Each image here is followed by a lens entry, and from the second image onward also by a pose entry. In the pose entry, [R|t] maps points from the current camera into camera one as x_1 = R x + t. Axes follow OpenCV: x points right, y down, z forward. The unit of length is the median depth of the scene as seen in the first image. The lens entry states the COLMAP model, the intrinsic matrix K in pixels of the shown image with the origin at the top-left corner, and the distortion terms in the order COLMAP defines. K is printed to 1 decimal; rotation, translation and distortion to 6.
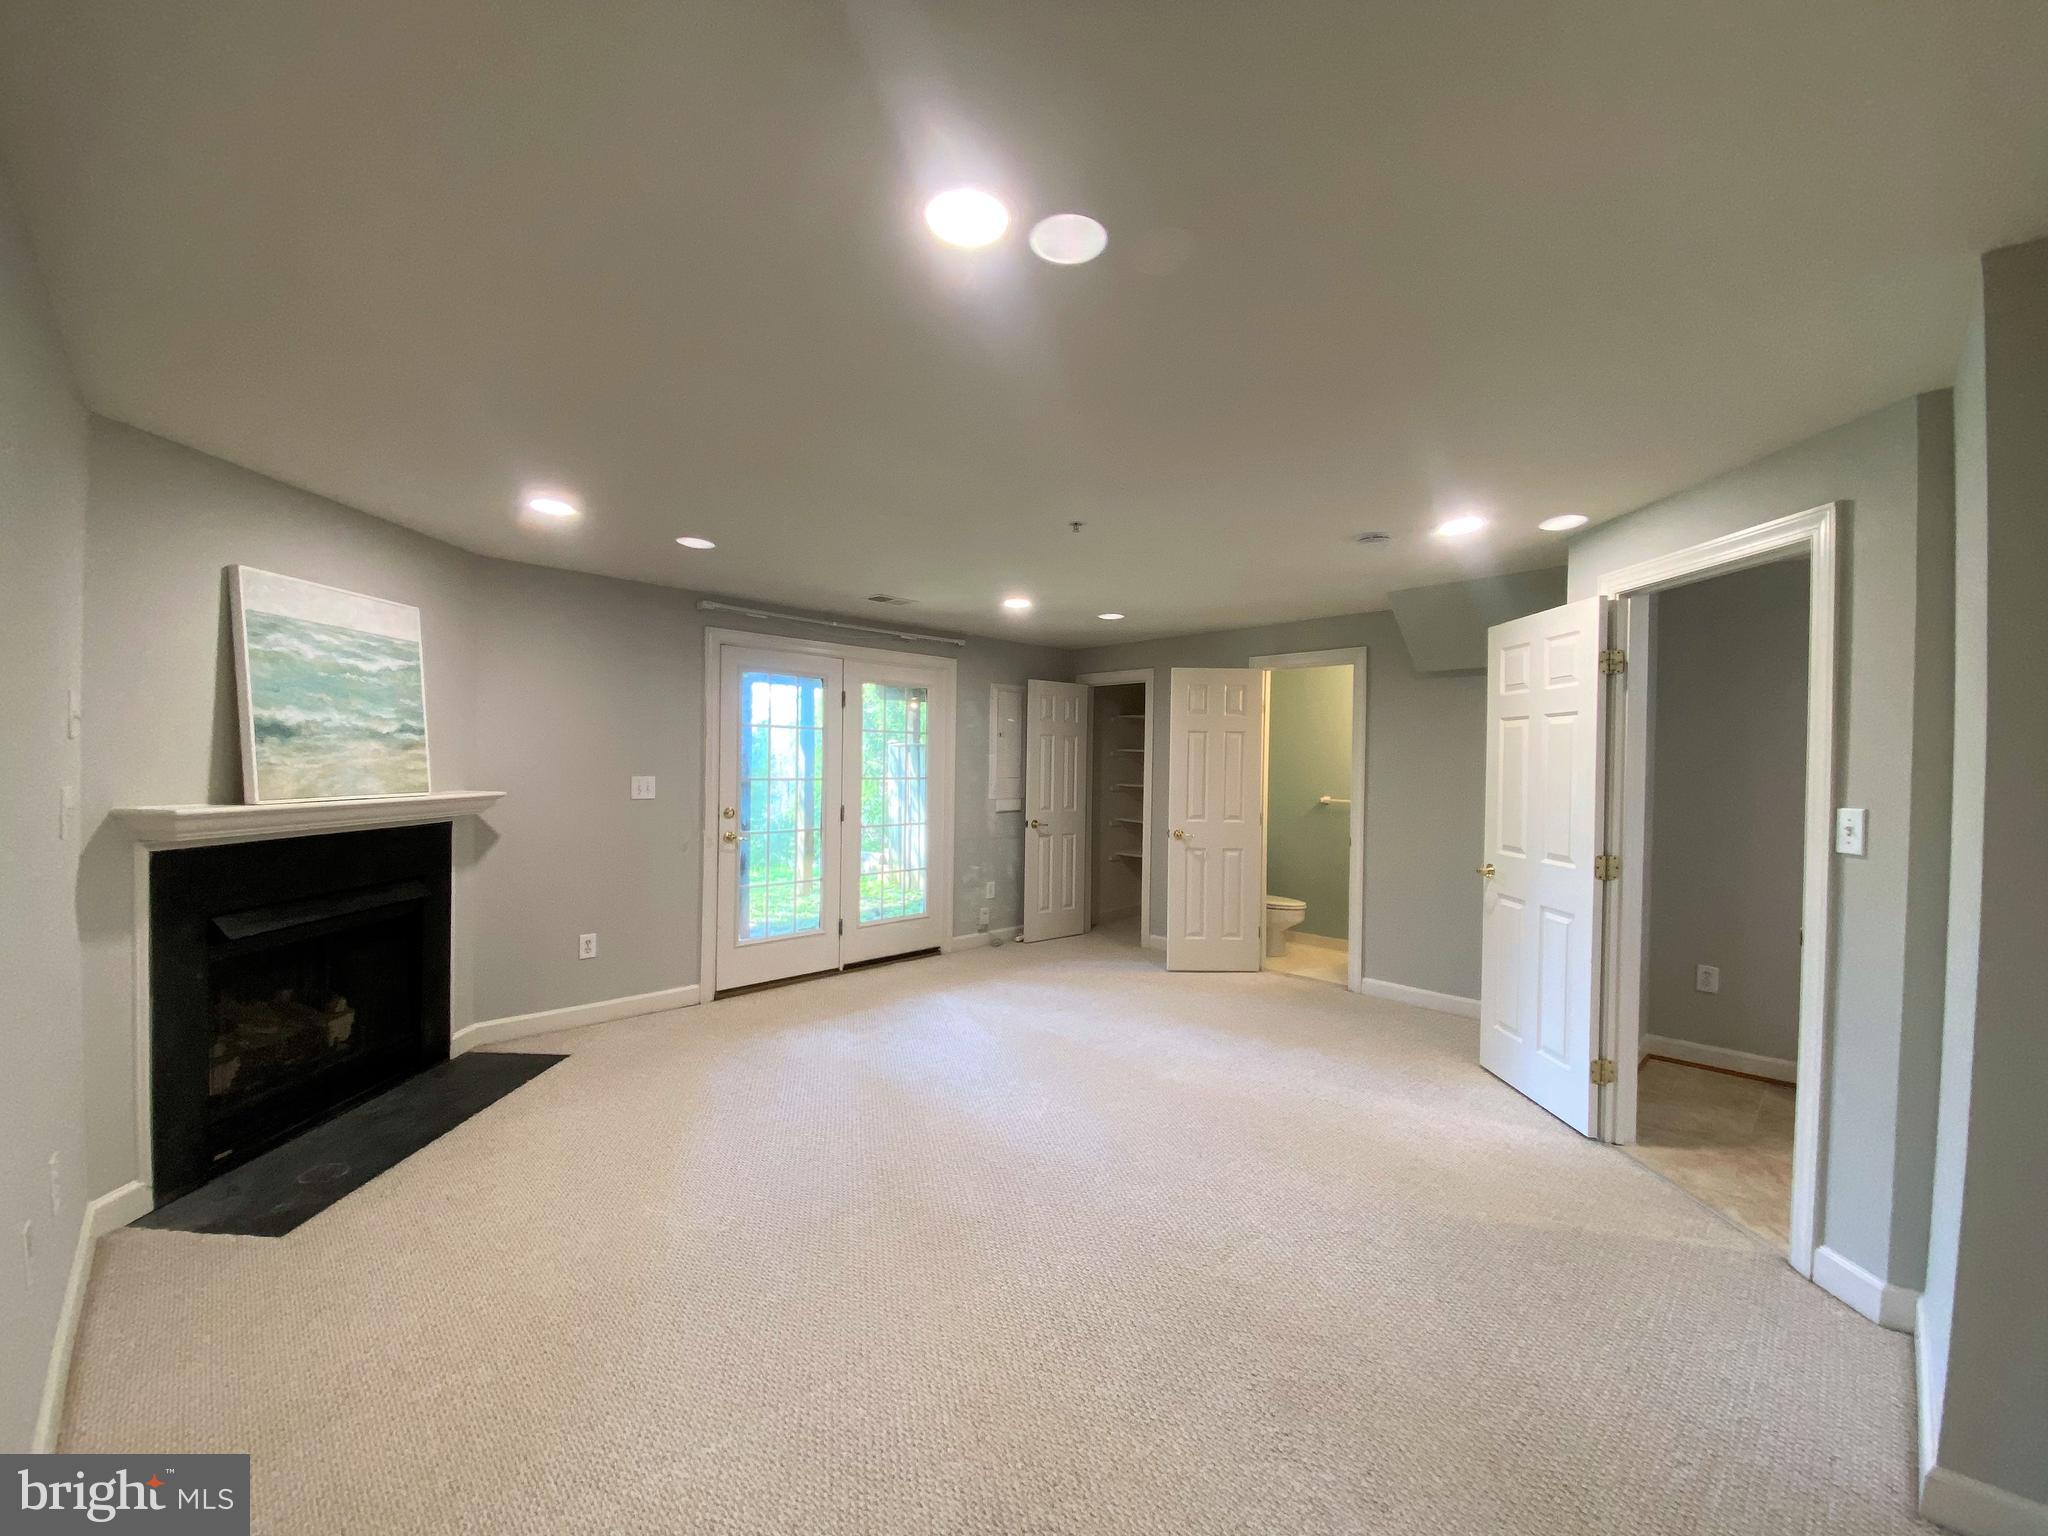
lens RADIAL K [[820.0, 0, 1024.0], [0, 820.0, 768.0], [0, 0, 1]] dist [0.026561, -0.022840]
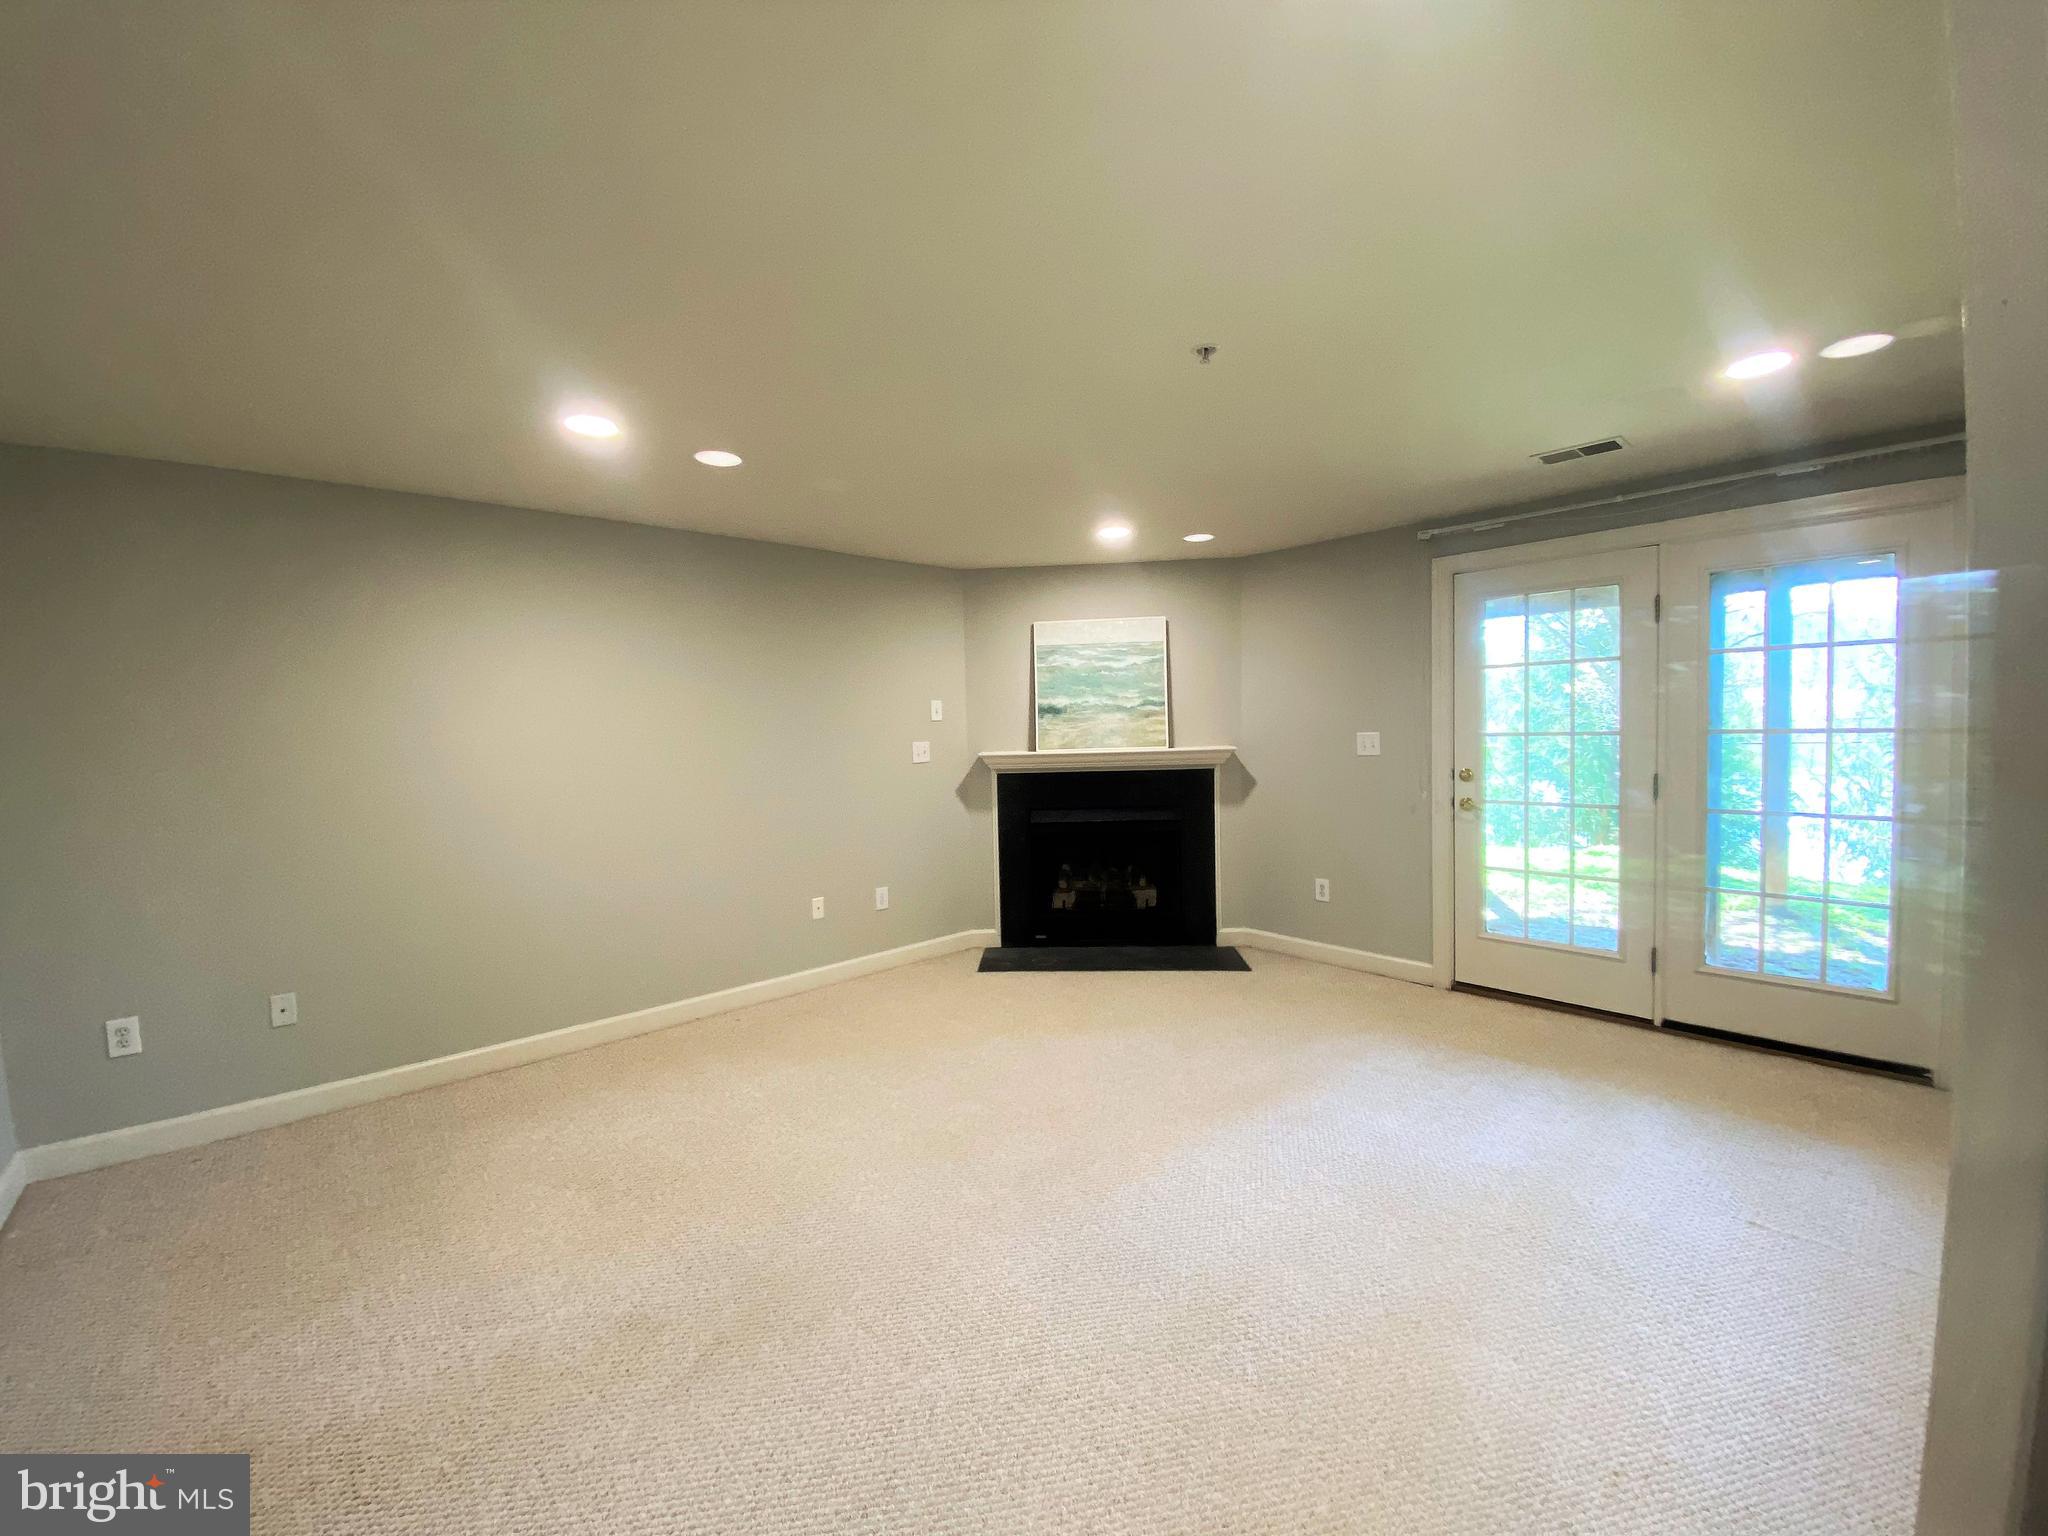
lens RADIAL K [[821.2, 0, 990.2], [0, 821.2, 772.6], [0, 0, 1]] dist [0.001682, -0.011909]
pose [[-0.077980, 0.044284, -0.995971, 0.754329], [0.023307, 0.998821, 0.042586, 0.008049], [0.996682, -0.019892, -0.078920, 0.866201]]
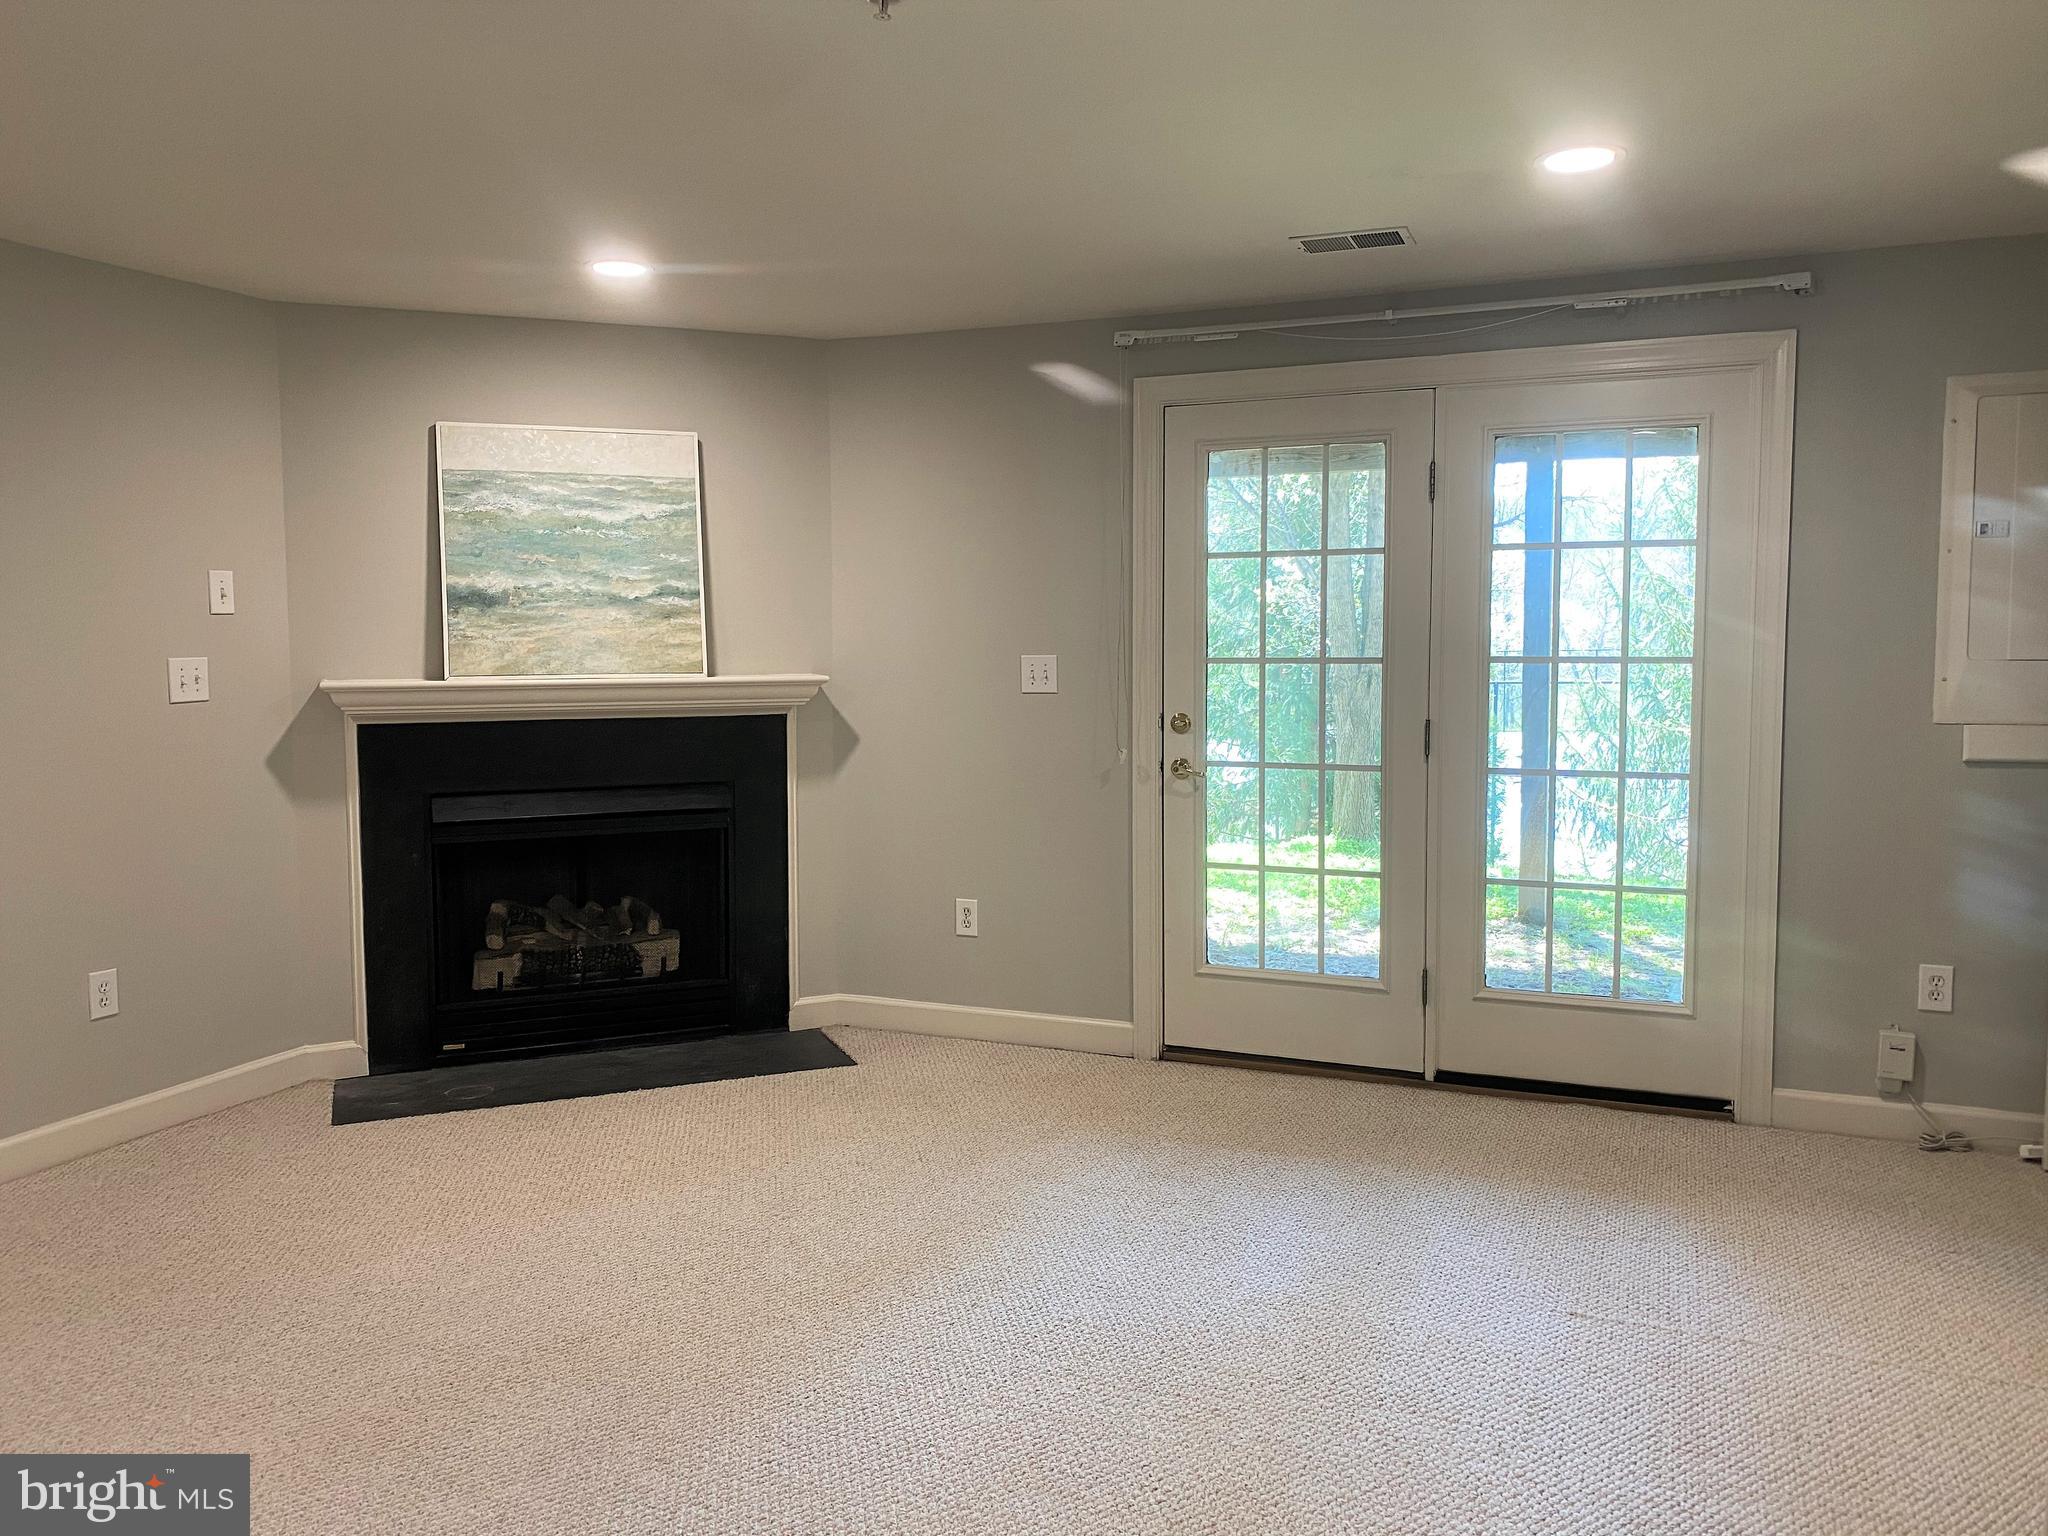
lens RADIAL K [[1555.1, 0, 1025.5], [0, 1555.1, 757.1], [0, 0, 1]] dist [0.135193, -0.242057]
pose [[0.385185, 0.059881, -0.920894, 0.800420], [0.004714, 0.997752, 0.066851, 0.012200], [0.922827, -0.030091, 0.384037, 0.764311]]
